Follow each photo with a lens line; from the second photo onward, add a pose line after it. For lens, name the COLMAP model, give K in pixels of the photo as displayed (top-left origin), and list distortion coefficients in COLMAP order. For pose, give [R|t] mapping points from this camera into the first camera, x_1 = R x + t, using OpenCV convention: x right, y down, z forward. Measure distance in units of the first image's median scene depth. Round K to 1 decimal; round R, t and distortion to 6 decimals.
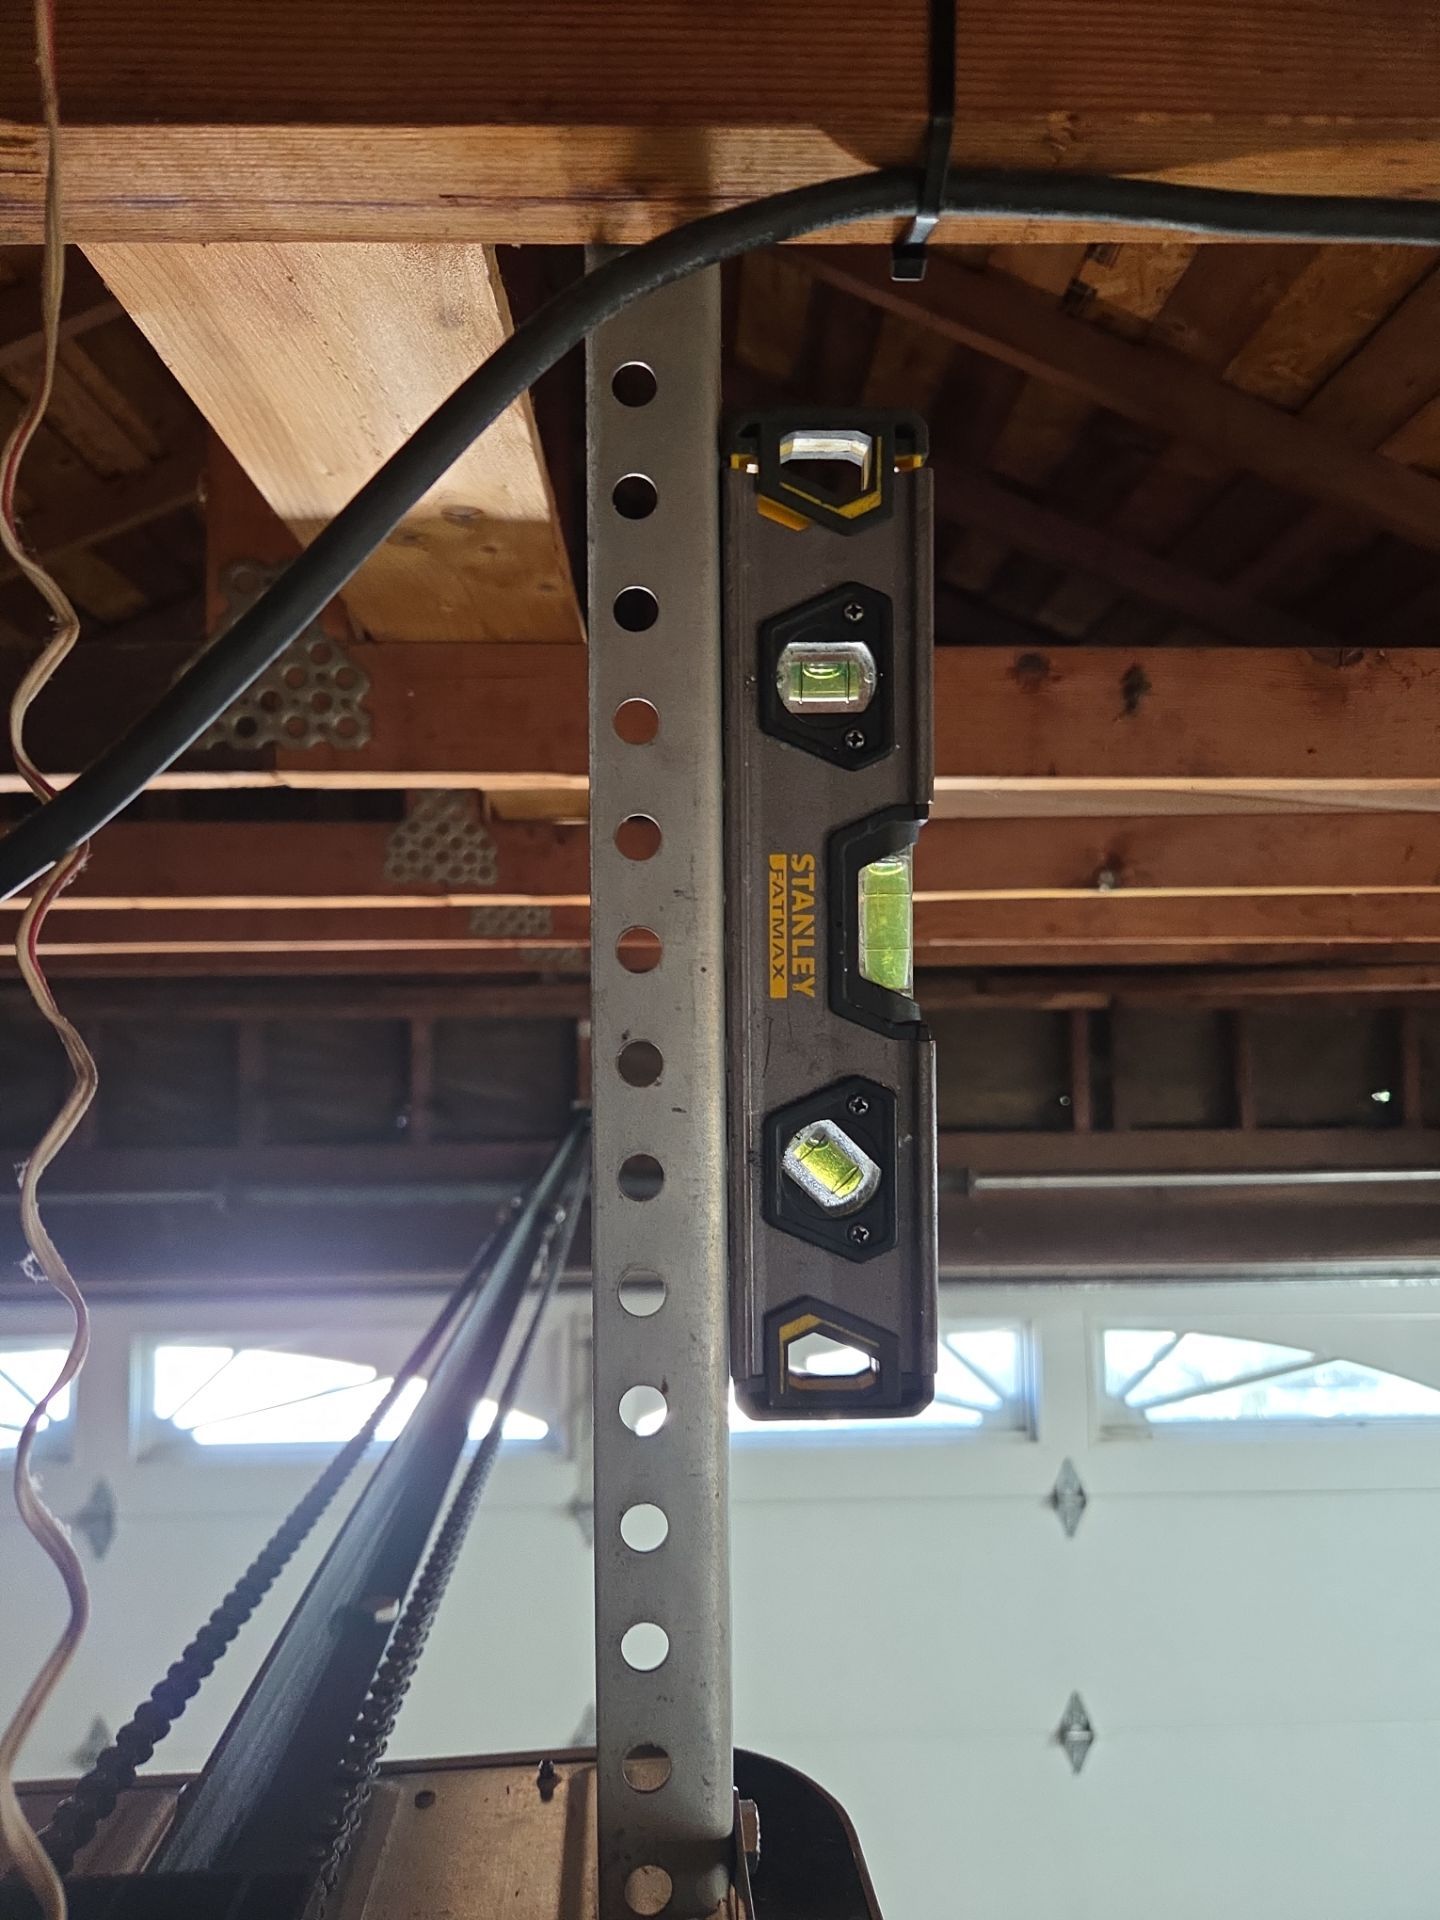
lens RADIAL K [[1278.6, 0, 730.1], [0, 1278.6, 952.2], [0, 0, 1]] dist [0.047412, -0.049100]
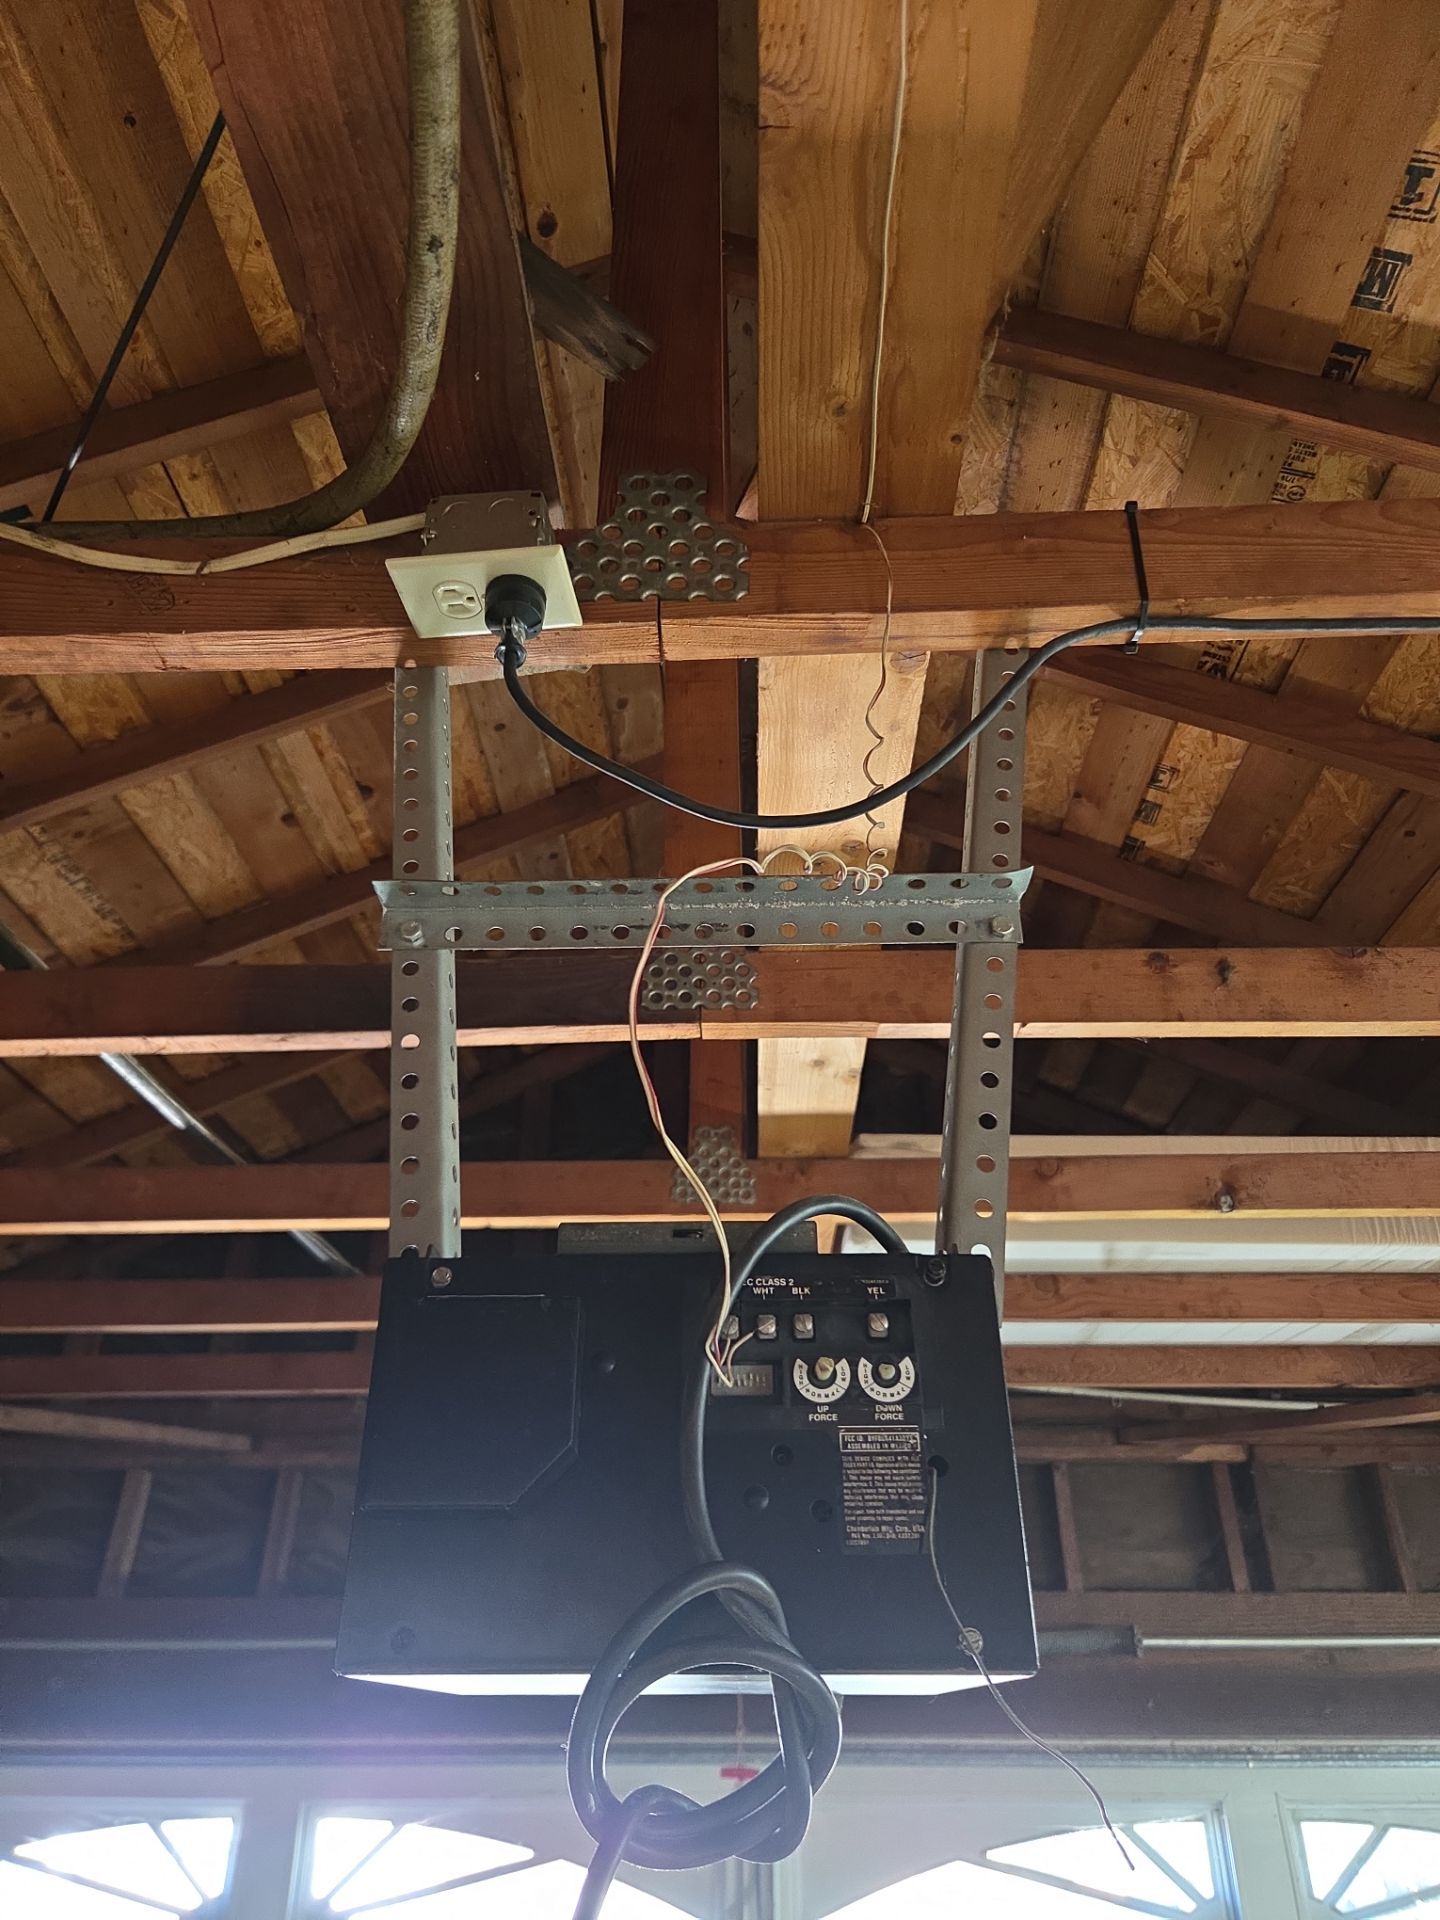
lens RADIAL K [[1245.1, 0, 718.7], [0, 1245.1, 970.0], [0, 0, 1]] dist [0.052090, -0.045515]
pose [[0.997581, -0.021854, -0.065992, -0.132381], [-0.008422, 0.904313, -0.426788, 0.288004], [0.069005, 0.426311, 0.901941, -0.286382]]
